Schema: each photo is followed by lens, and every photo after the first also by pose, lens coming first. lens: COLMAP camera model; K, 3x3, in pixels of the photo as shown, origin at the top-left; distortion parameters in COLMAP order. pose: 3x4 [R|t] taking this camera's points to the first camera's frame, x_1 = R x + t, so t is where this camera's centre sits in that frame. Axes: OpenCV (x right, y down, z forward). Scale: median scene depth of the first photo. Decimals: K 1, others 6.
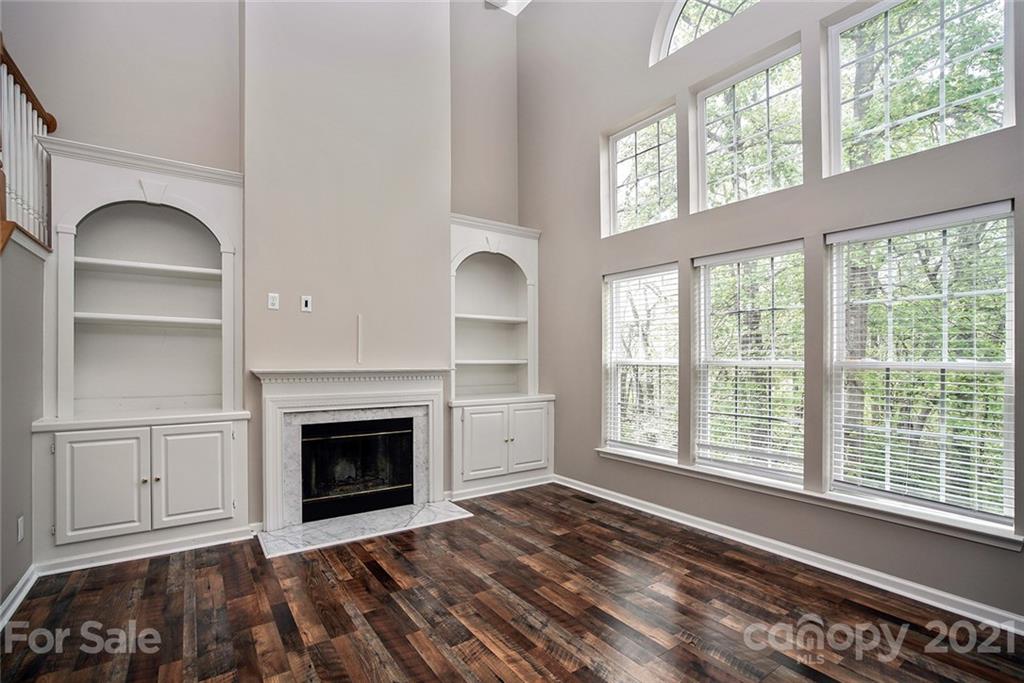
lens RADIAL K [[474.9, 0, 505.1], [0, 474.9, 356.0], [0, 0, 1]] dist [-0.039695, 0.013888]
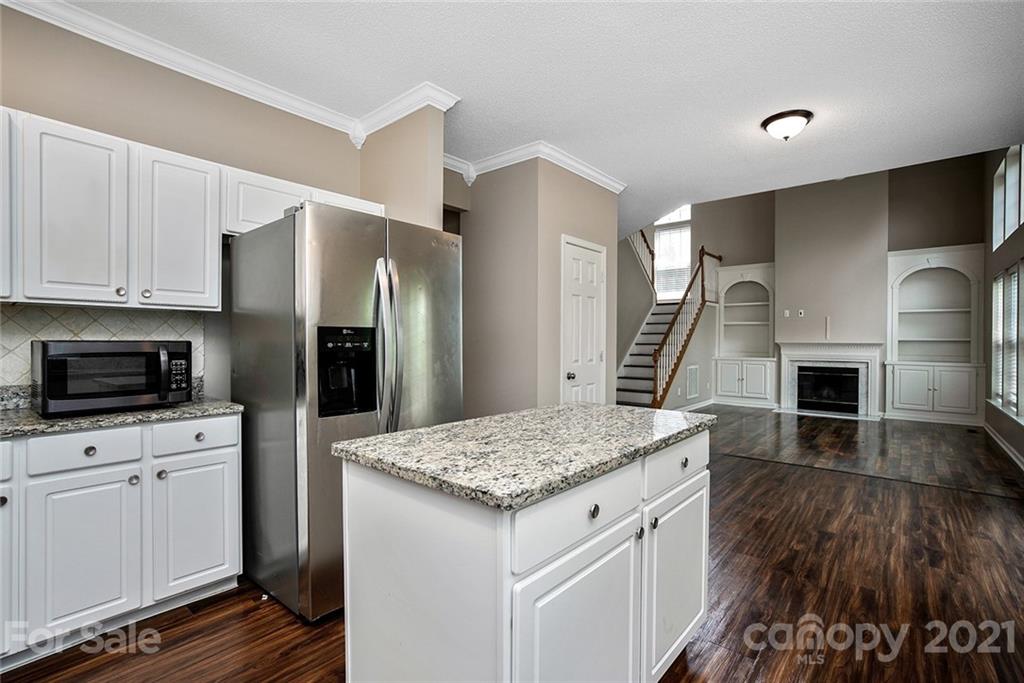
lens RADIAL K [[474.9, 0, 531.3], [0, 474.9, 352.1], [0, 0, 1]] dist [-0.039695, 0.013888]
pose [[0.290323, 0.024222, -0.956622, 1.403148], [0.000341, 0.999677, 0.025416, 0.017592], [0.956929, -0.007705, 0.290221, -0.933604]]
